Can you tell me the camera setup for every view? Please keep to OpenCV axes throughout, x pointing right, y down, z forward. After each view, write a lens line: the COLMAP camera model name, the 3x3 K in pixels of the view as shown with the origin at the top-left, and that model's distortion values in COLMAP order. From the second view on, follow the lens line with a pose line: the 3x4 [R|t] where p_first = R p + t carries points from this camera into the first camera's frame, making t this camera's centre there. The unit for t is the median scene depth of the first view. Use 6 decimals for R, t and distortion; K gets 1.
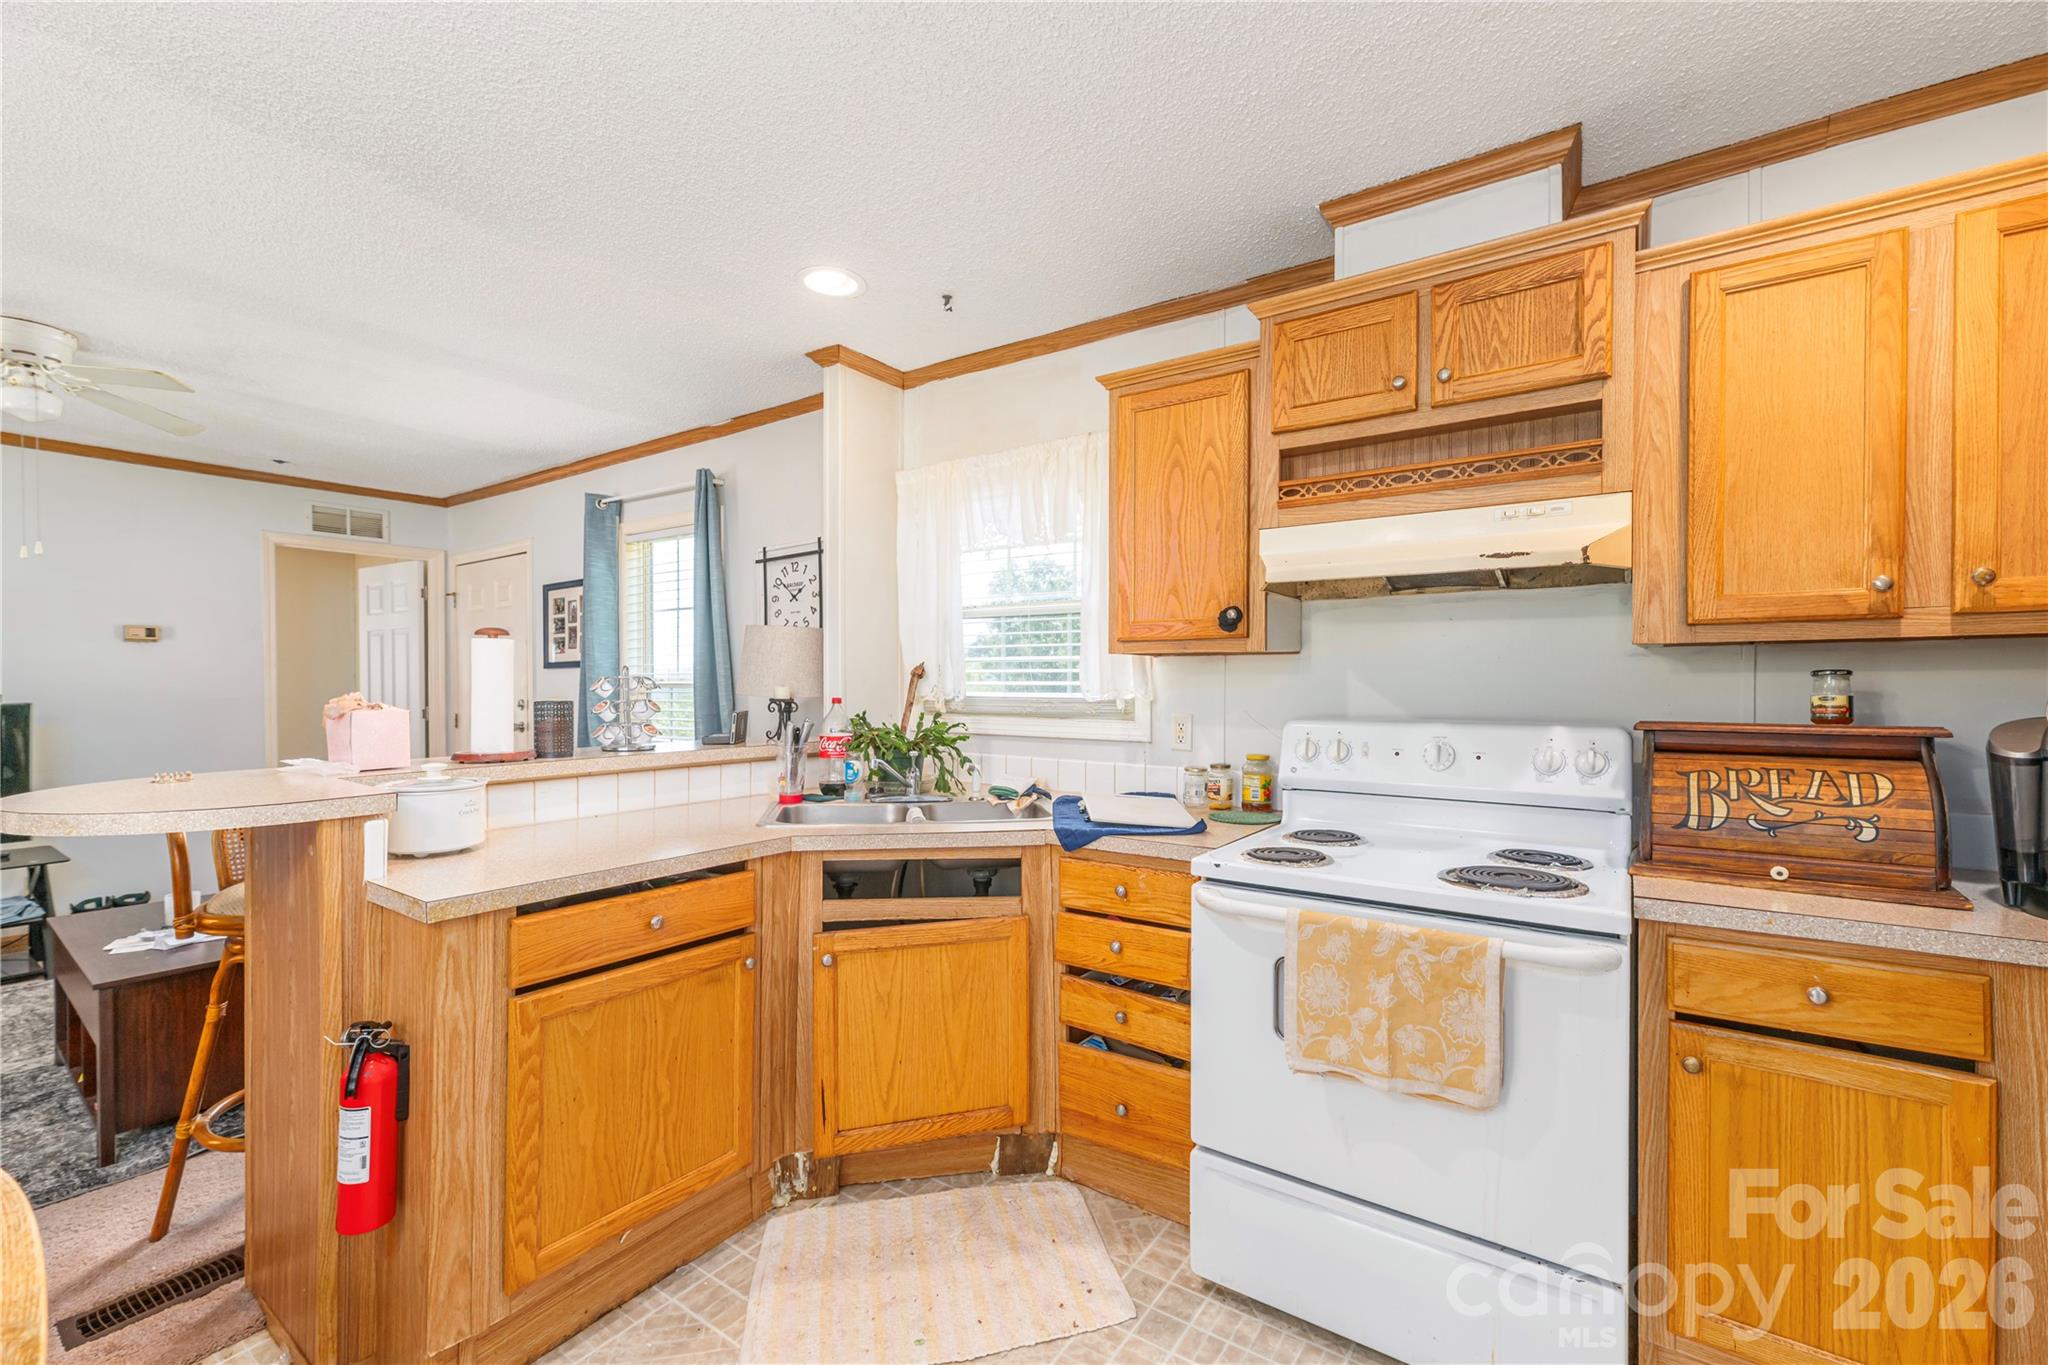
lens RADIAL K [[860.5, 0, 1071.4], [0, 860.5, 691.4], [0, 0, 1]] dist [0.001228, 0.000039]
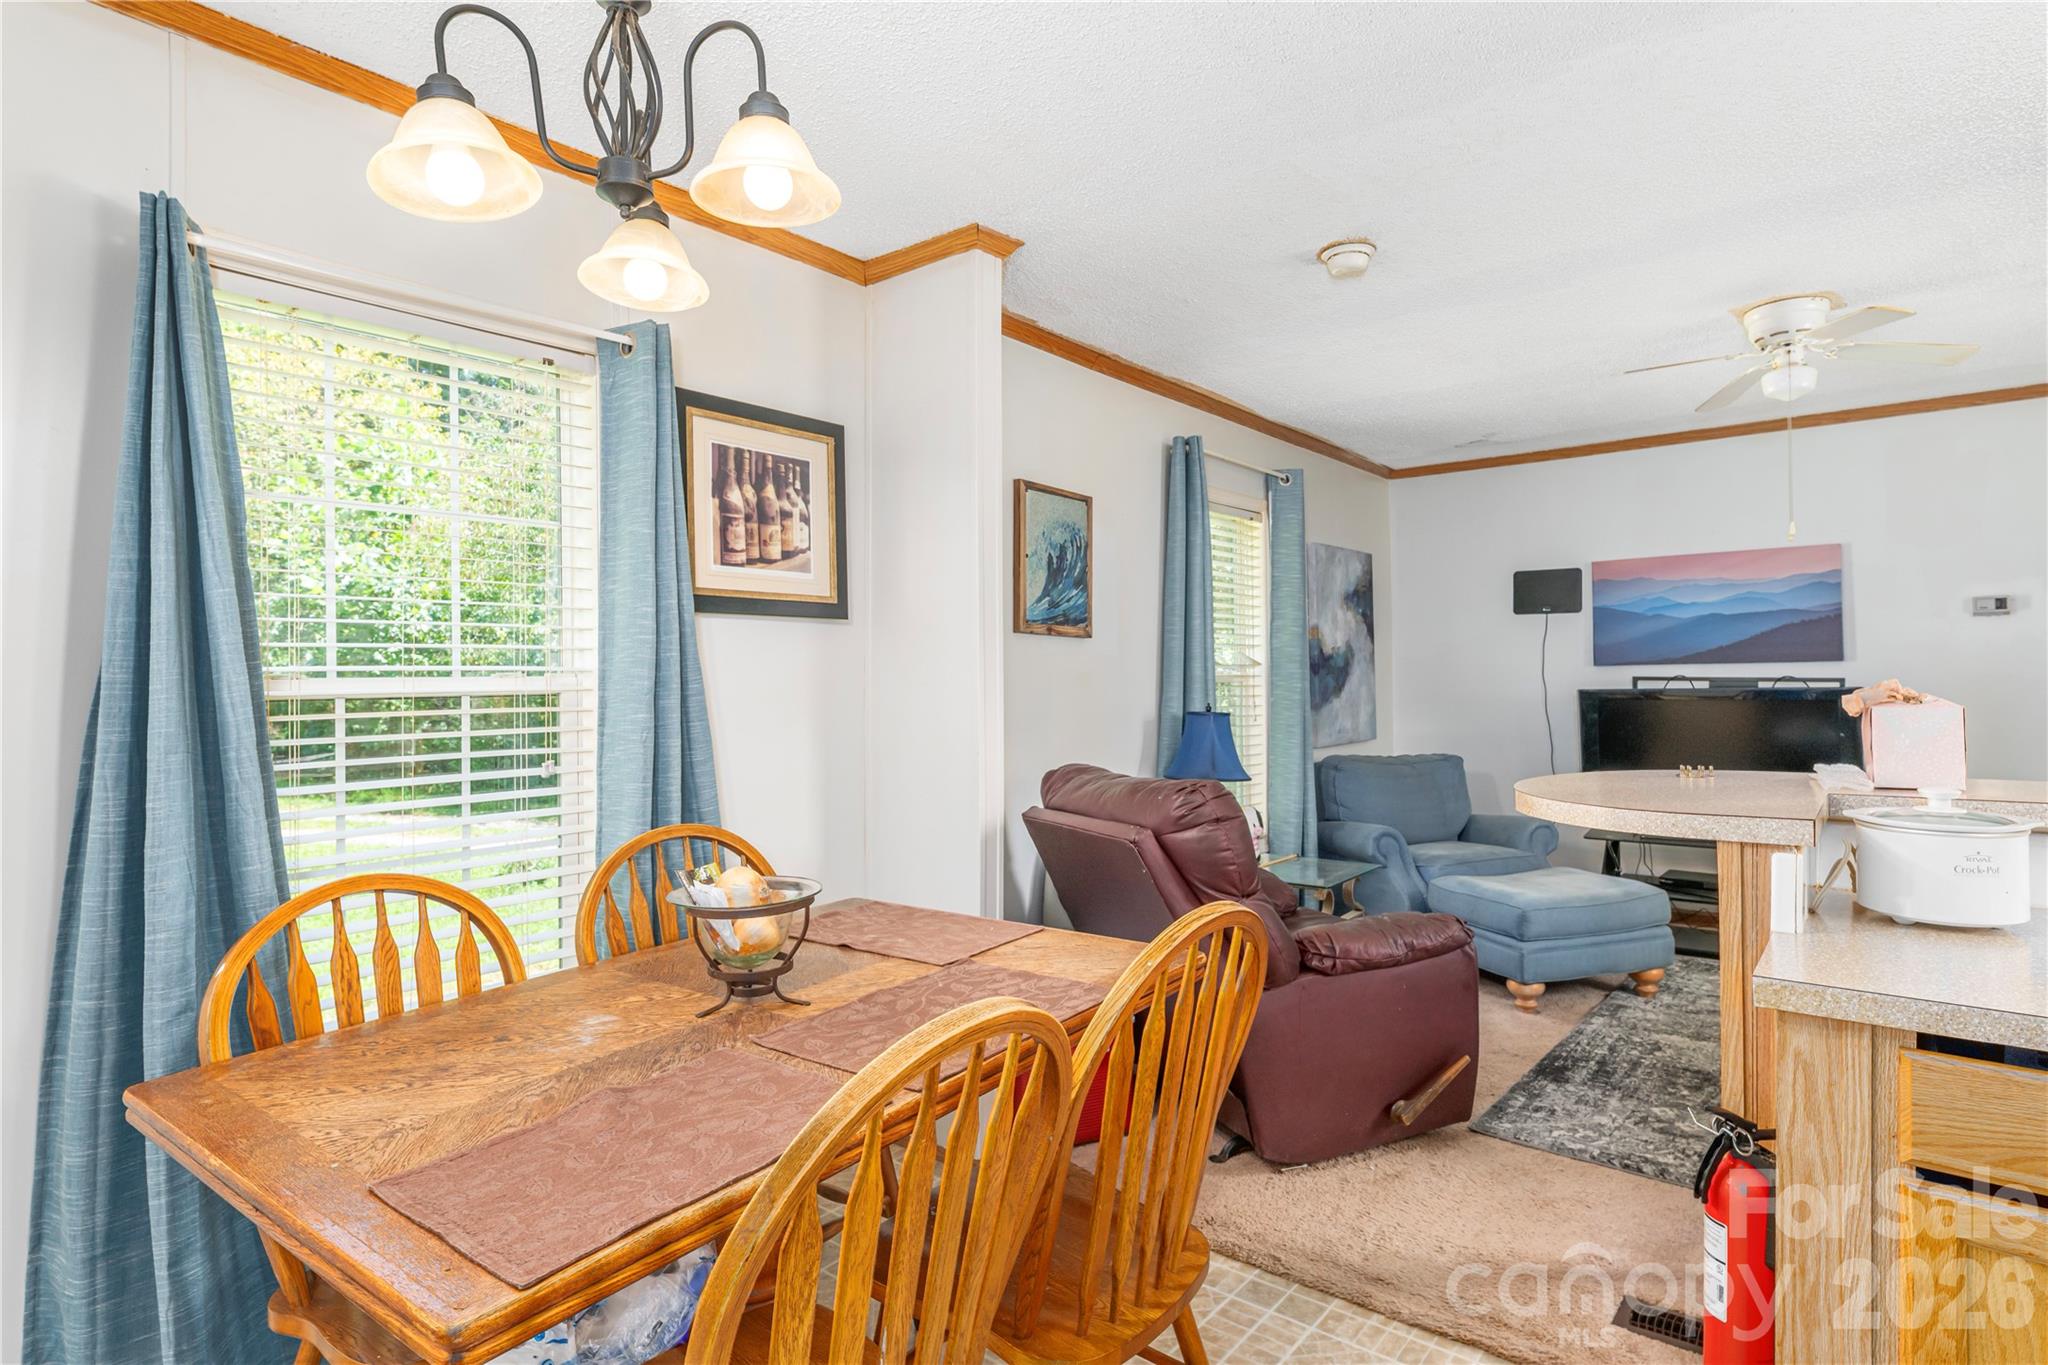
lens RADIAL K [[1072.2, 0, 1024.6], [0, 1072.2, 673.0], [0, 0, 1]] dist [0.025431, 0.000092]
pose [[-0.092189, 0.000019, -0.995741, 0.079627], [0.001078, 0.999999, -0.000080, -0.002798], [0.995741, -0.001081, -0.092189, 0.183359]]
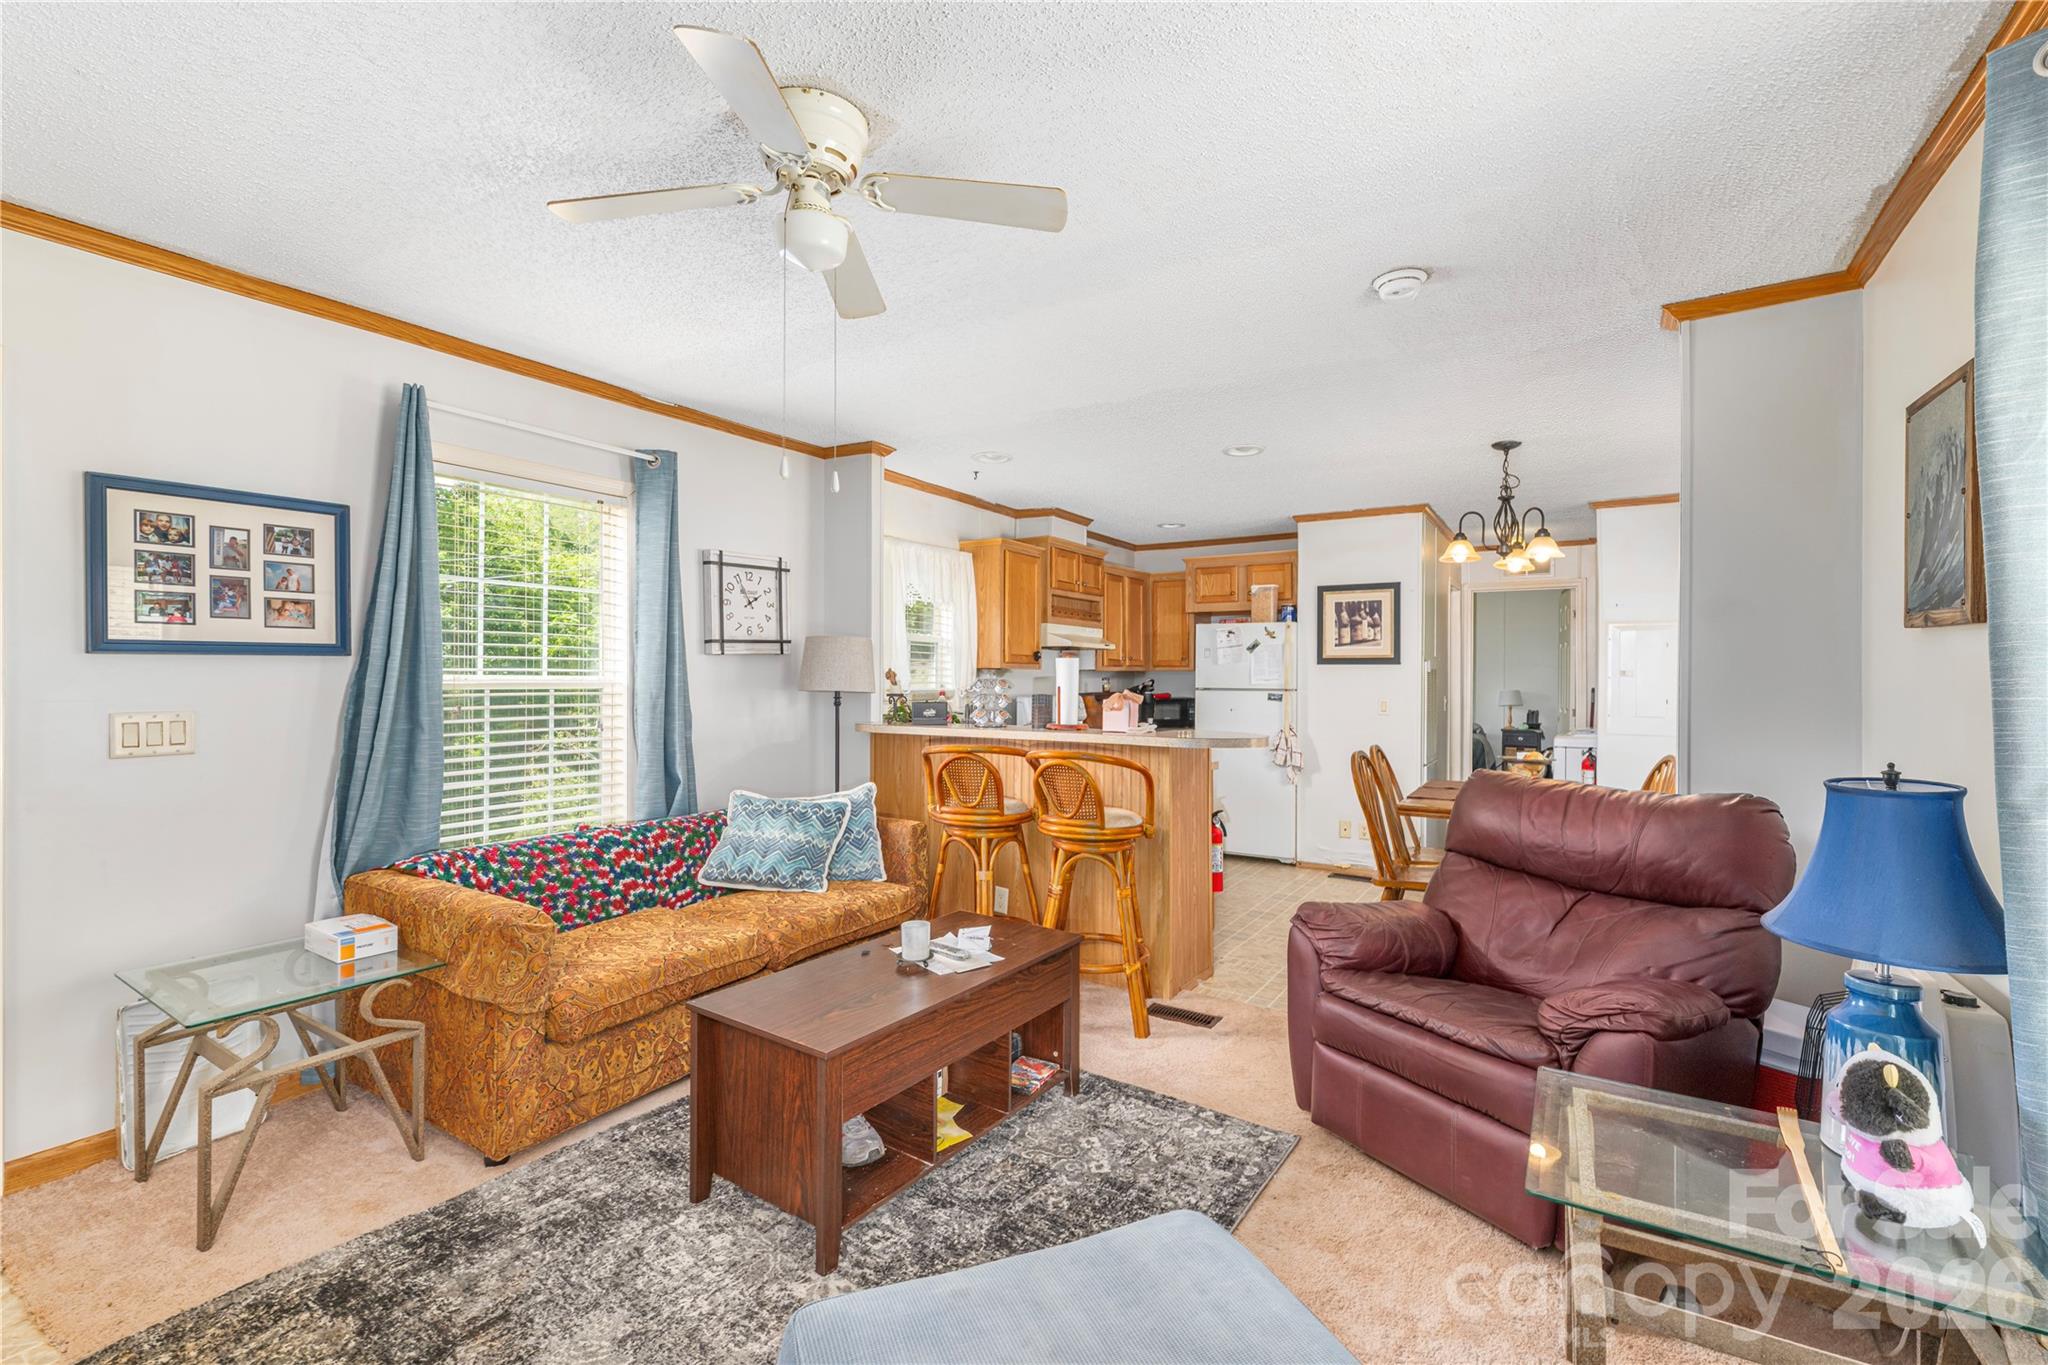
lens RADIAL K [[895.6, 0, 1013.7], [0, 895.6, 674.9], [0, 0, 1]] dist [-0.000953, 0.000007]
pose [[-0.020698, 0.003608, 0.999779, -1.381585], [0.006946, 0.999970, -0.003465, -0.012006], [-0.999762, 0.006873, -0.020722, 0.647100]]
